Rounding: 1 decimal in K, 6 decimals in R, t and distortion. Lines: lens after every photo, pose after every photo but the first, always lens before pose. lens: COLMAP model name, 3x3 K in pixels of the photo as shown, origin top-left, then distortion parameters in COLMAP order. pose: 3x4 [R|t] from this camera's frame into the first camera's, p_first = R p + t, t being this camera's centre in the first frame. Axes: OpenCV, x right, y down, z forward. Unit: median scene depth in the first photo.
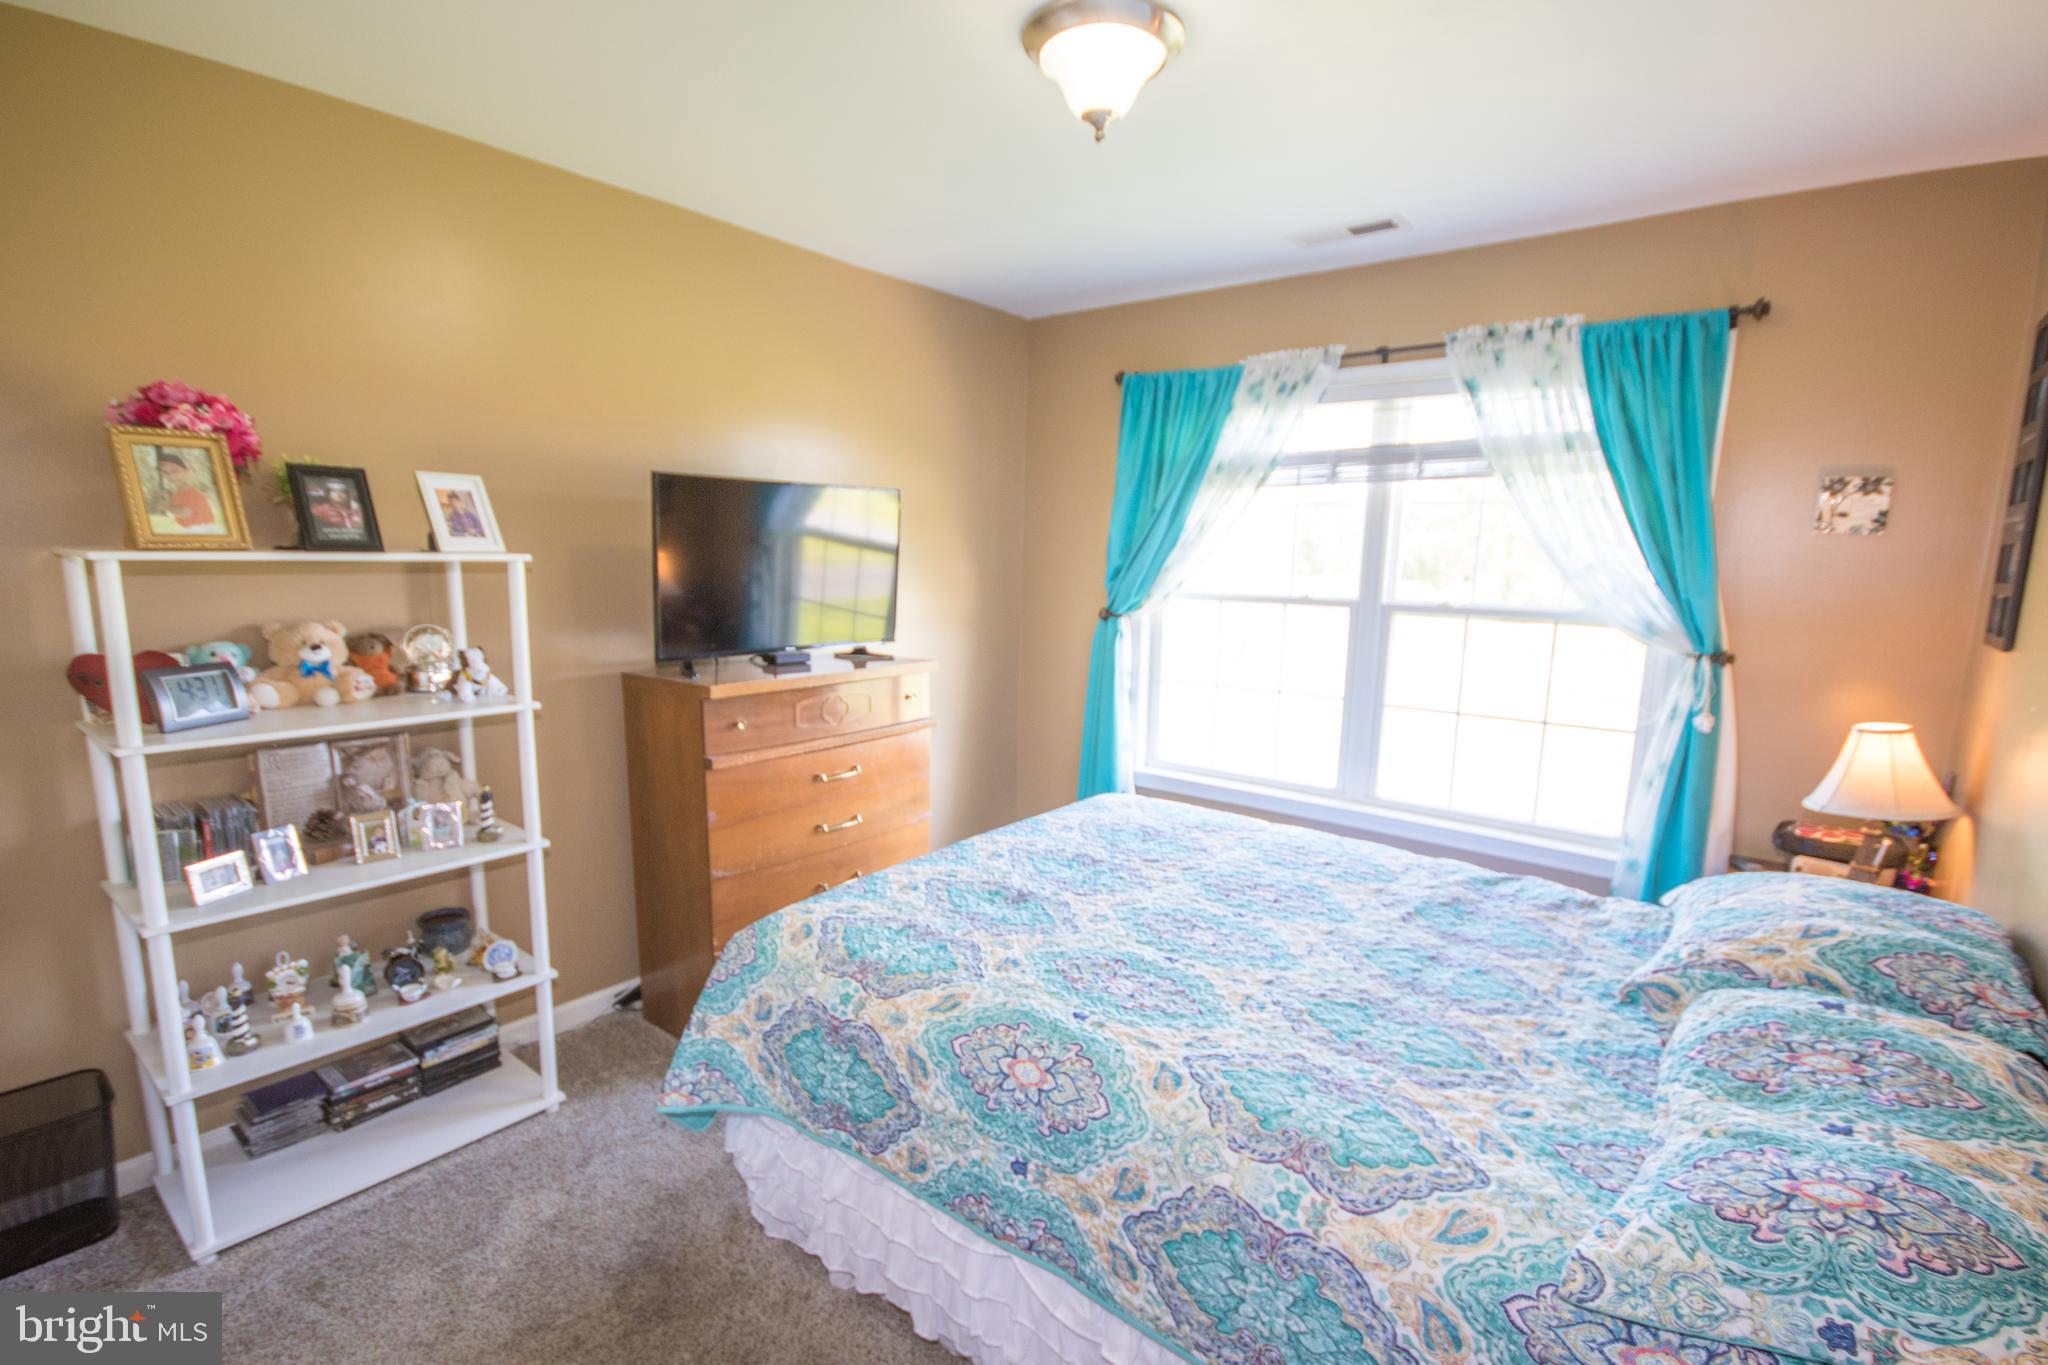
lens RADIAL K [[951.9, 0, 1025.1], [0, 951.9, 717.5], [0, 0, 1]] dist [0.016255, -0.015634]
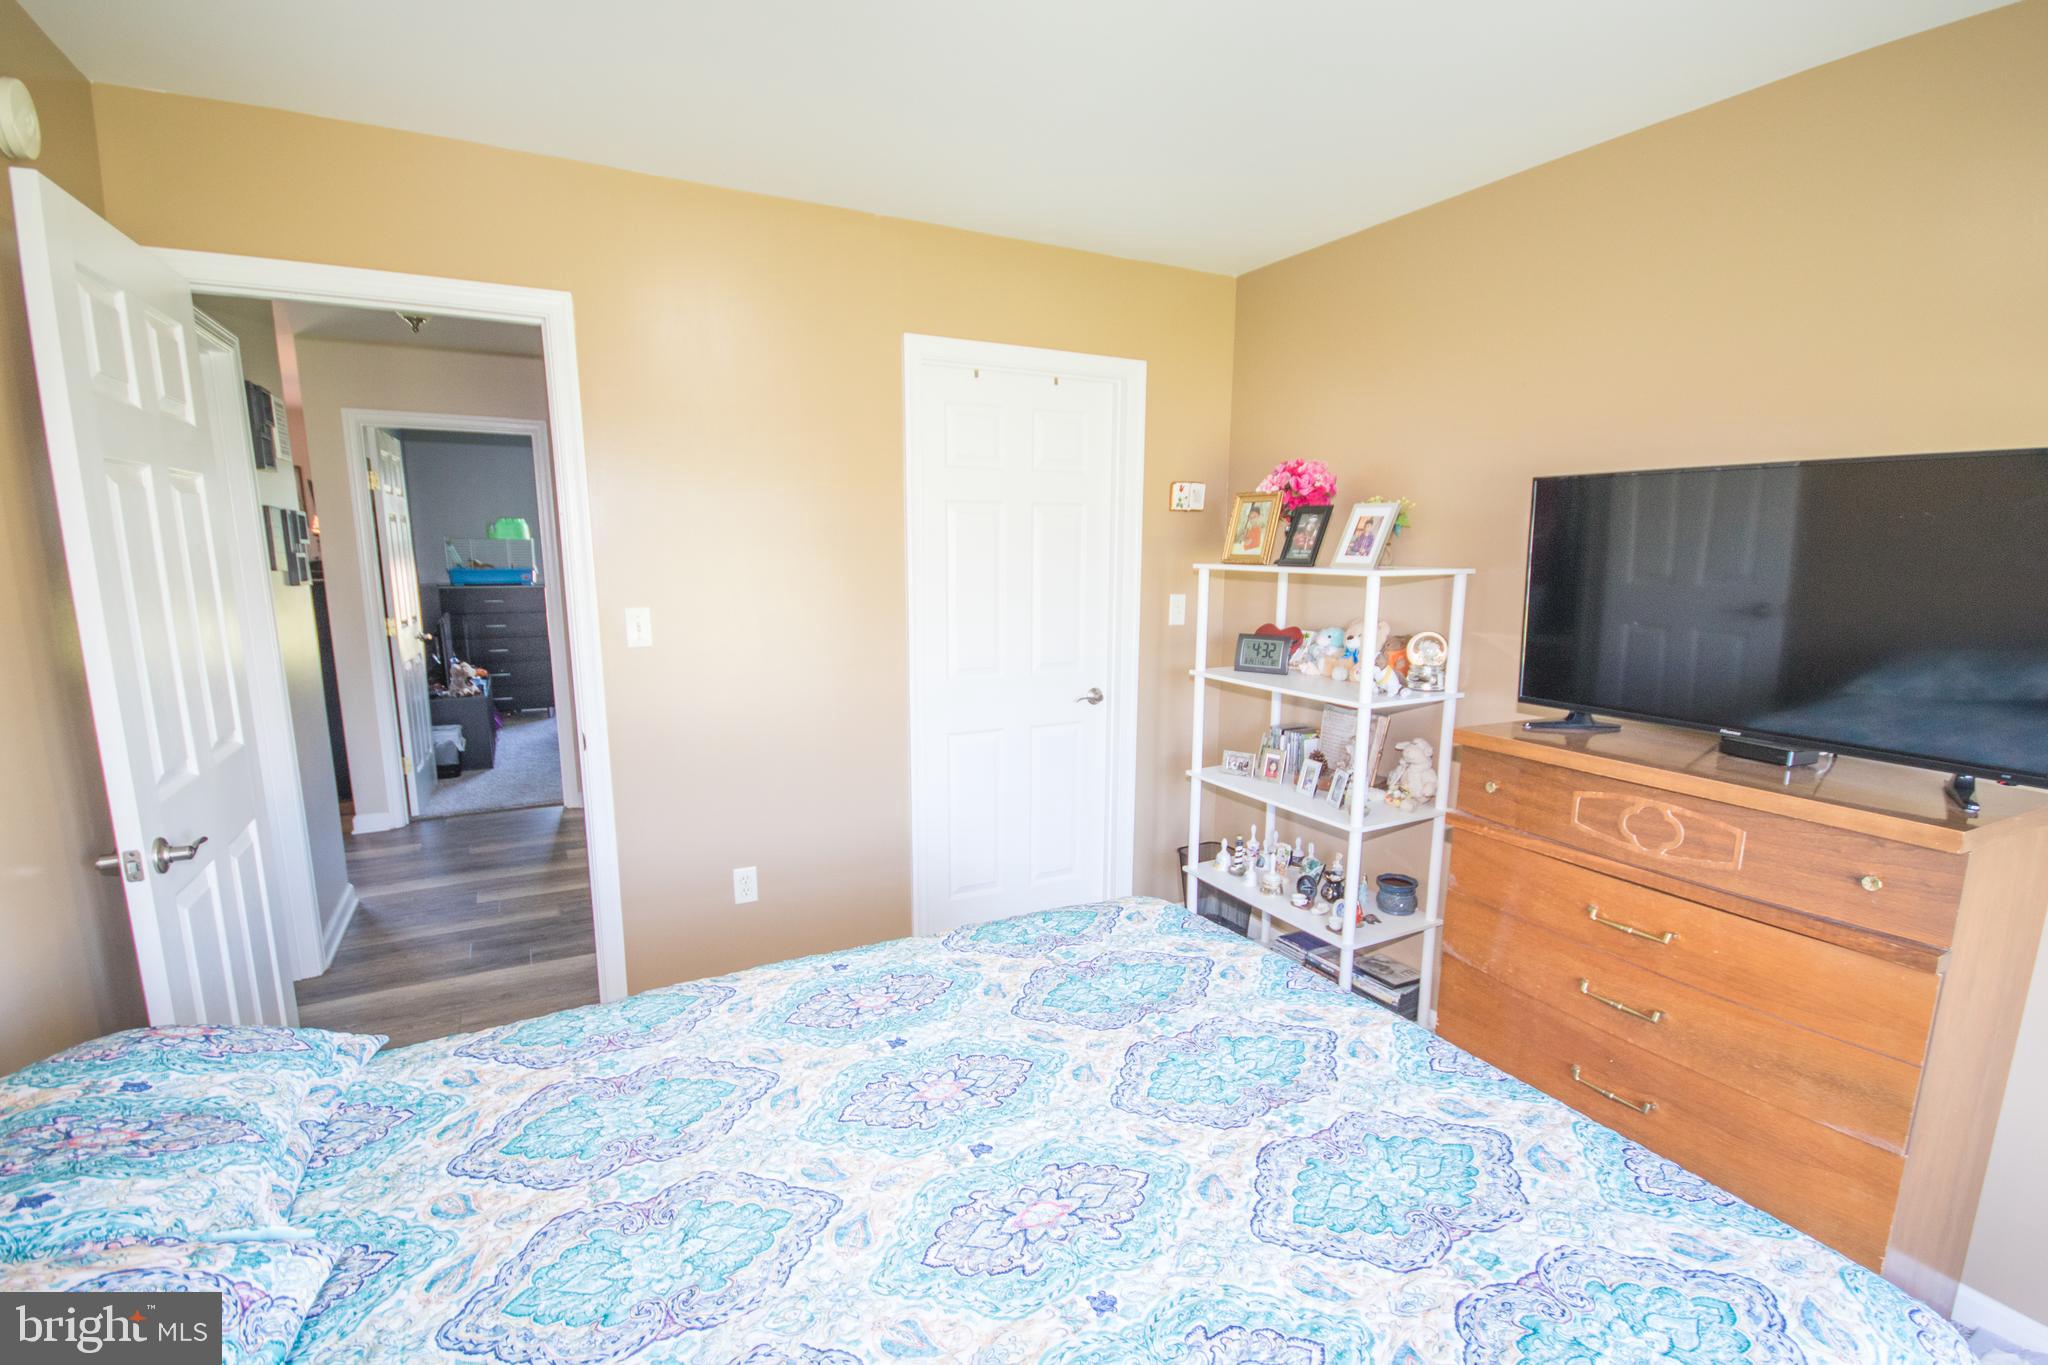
lens RADIAL K [[951.9, 0, 1025.1], [0, 951.9, 717.5], [0, 0, 1]] dist [0.016255, -0.015634]
pose [[-0.402169, 0.144106, -0.904154, 0.817562], [-0.175080, 0.957207, 0.230438, -0.233740], [0.898670, 0.250974, -0.359729, 1.311626]]
